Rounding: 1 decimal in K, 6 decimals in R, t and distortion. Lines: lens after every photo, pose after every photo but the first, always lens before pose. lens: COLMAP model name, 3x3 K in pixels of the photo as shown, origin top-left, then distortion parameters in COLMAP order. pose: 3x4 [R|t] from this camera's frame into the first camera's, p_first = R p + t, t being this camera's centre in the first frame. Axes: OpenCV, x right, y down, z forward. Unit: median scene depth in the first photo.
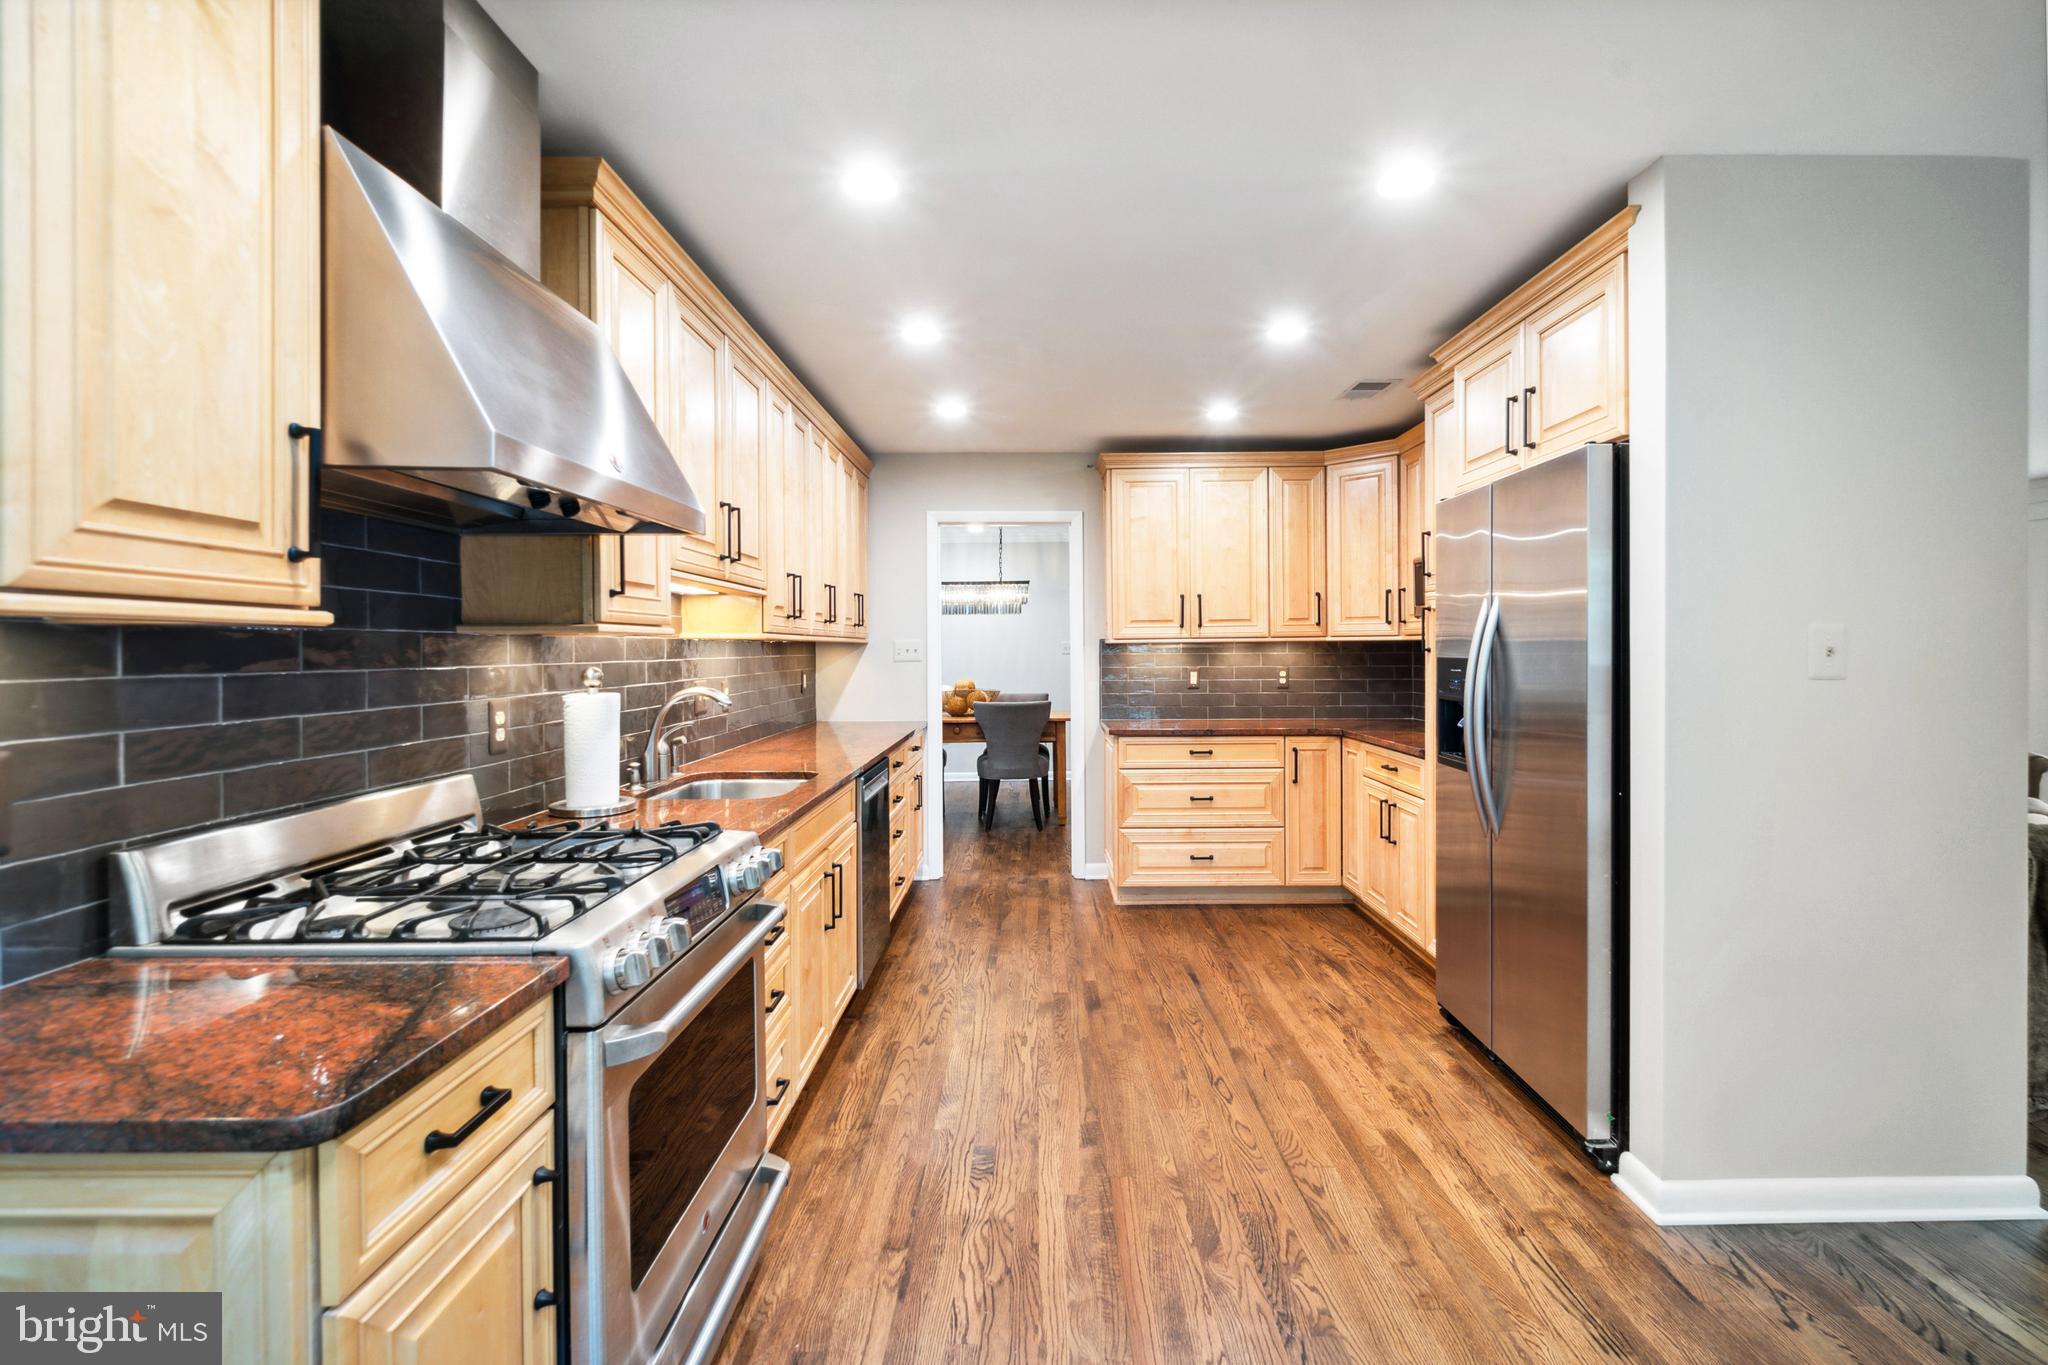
lens RADIAL K [[915.9, 0, 1033.1], [0, 915.9, 653.3], [0, 0, 1]] dist [-0.001583, -0.000301]
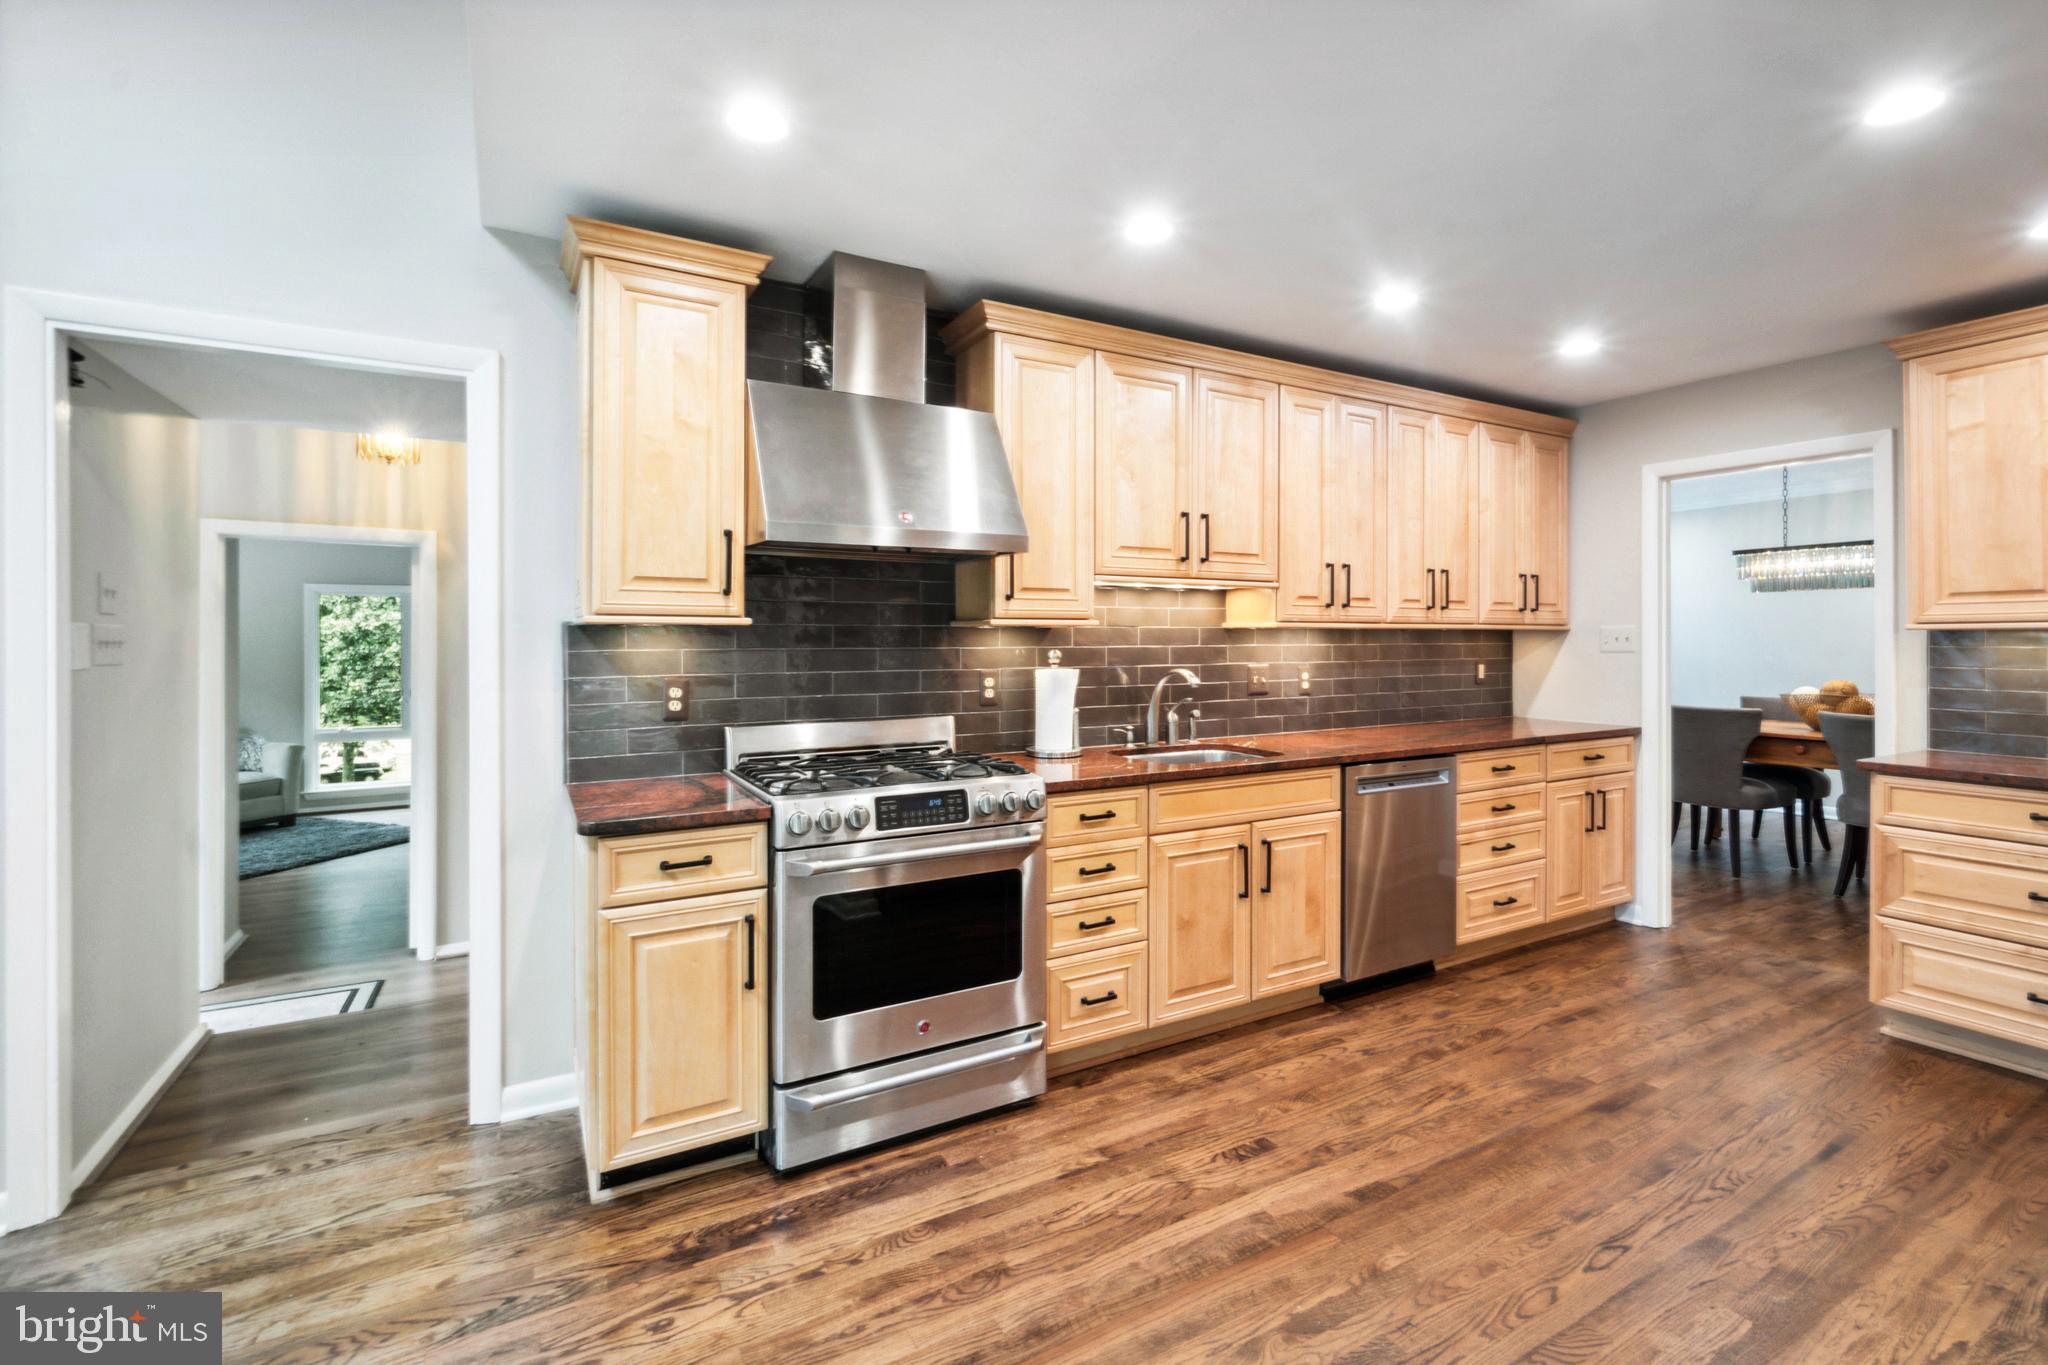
lens RADIAL K [[921.7, 0, 1028.1], [0, 921.7, 637.5], [0, 0, 1]] dist [-0.007077, -0.000407]
pose [[0.482754, 0.003695, -0.875748, 0.644677], [-0.006251, 0.999980, 0.000773, -0.003686], [0.875733, 0.005101, 0.482768, 0.273278]]
